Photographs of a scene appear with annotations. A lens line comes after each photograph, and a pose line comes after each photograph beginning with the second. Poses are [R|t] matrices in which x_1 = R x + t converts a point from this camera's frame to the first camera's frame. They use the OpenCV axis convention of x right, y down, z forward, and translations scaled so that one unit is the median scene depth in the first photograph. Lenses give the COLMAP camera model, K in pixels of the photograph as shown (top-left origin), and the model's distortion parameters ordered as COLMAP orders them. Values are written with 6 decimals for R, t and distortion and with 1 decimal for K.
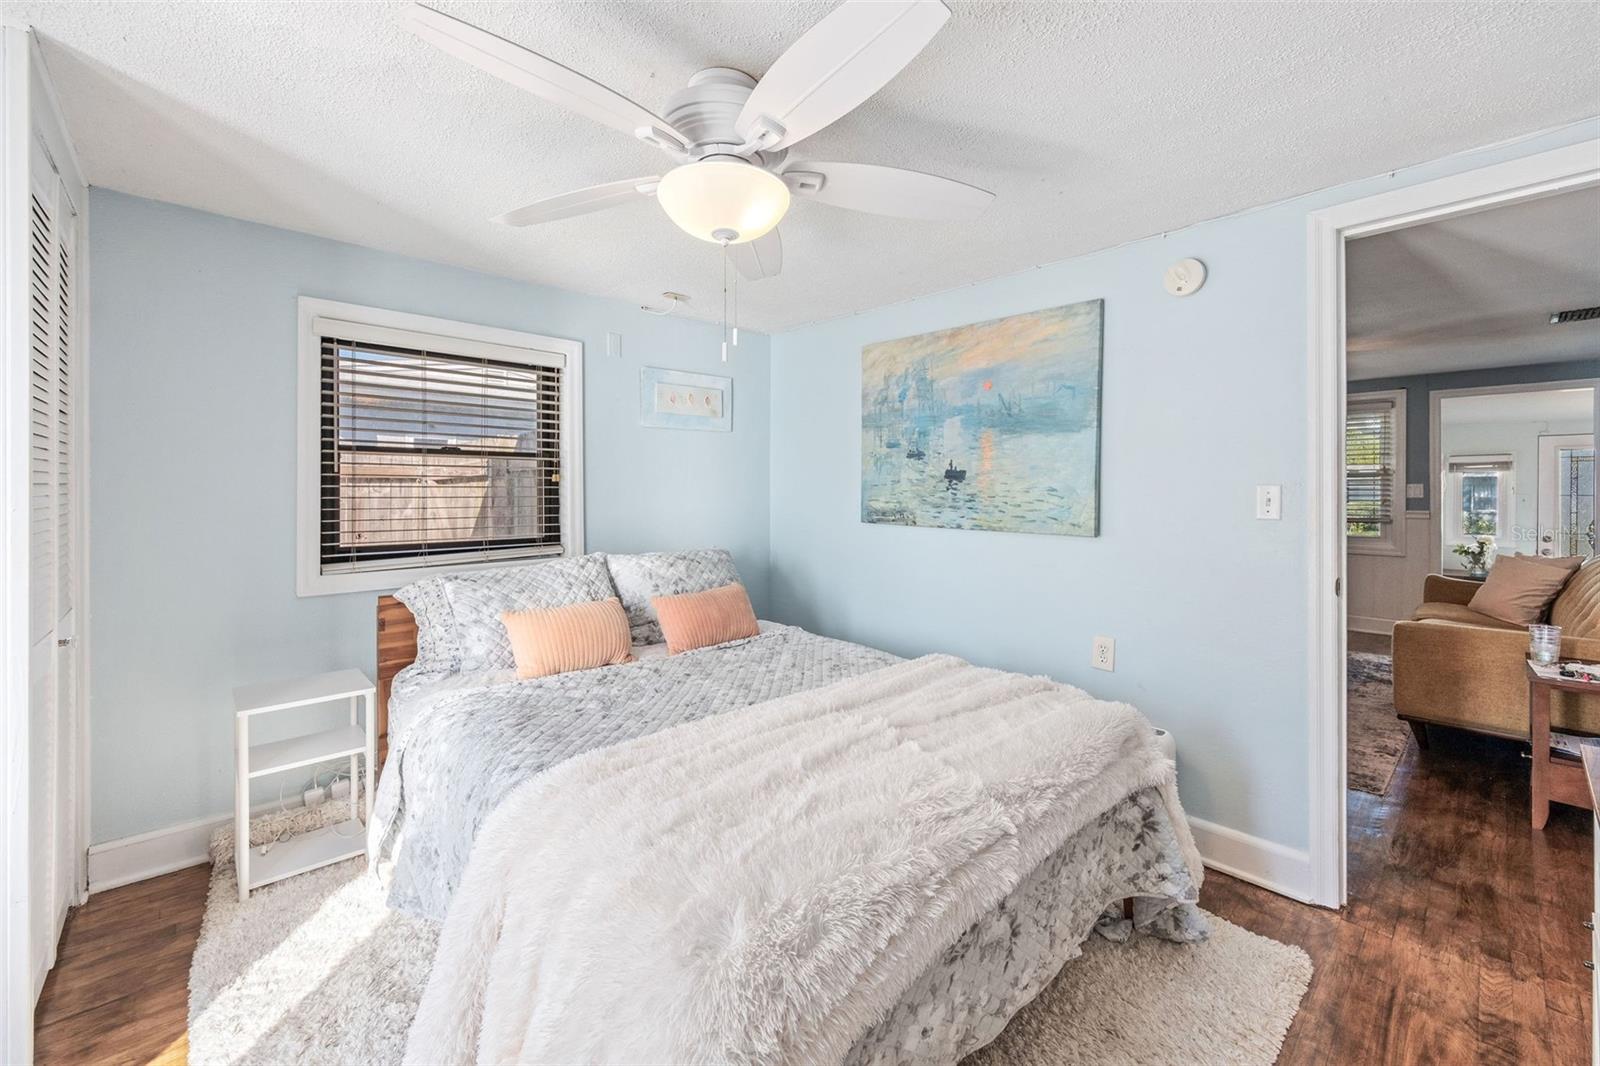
lens RADIAL K [[643.8, 0, 800.8], [0, 643.8, 493.2], [0, 0, 1]] dist [0.012252, -0.000046]
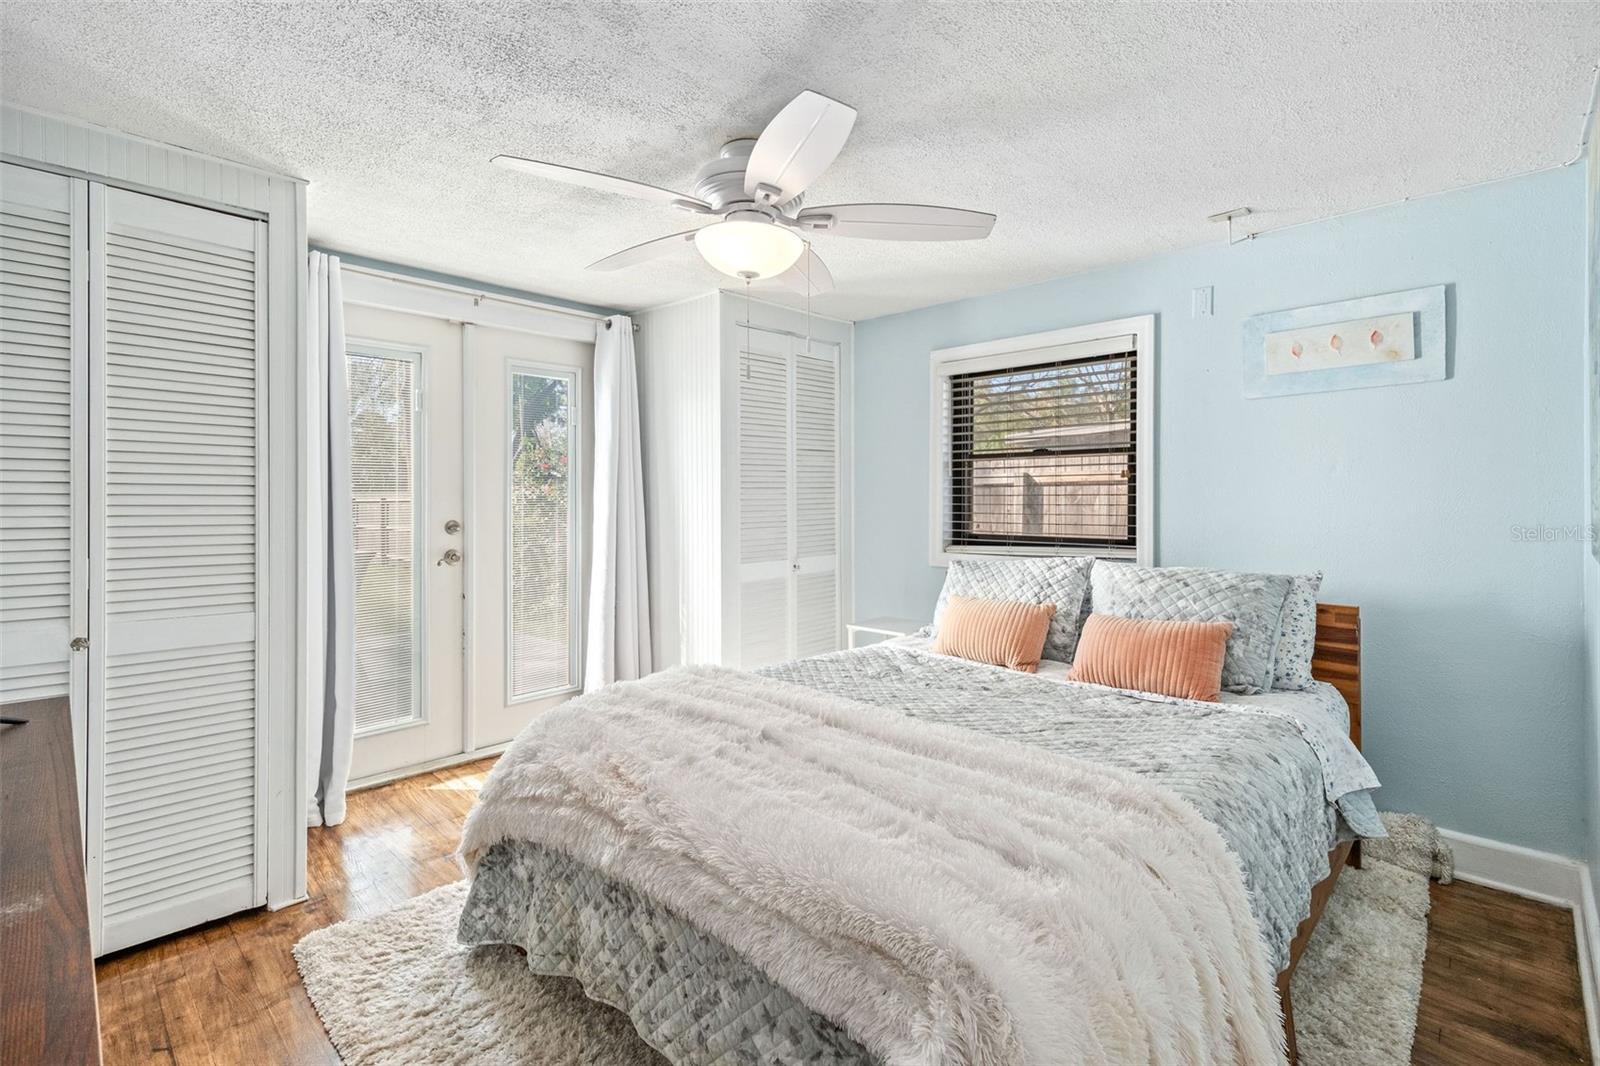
lens RADIAL K [[726.1, 0, 798.5], [0, 726.1, 491.2], [0, 0, 1]] dist [0.000625, 0.000143]
pose [[0.041182, -0.004142, -0.999143, 0.686566], [0.004086, 0.999984, -0.003977, 0.003306], [0.999143, -0.003918, 0.041199, 0.561344]]
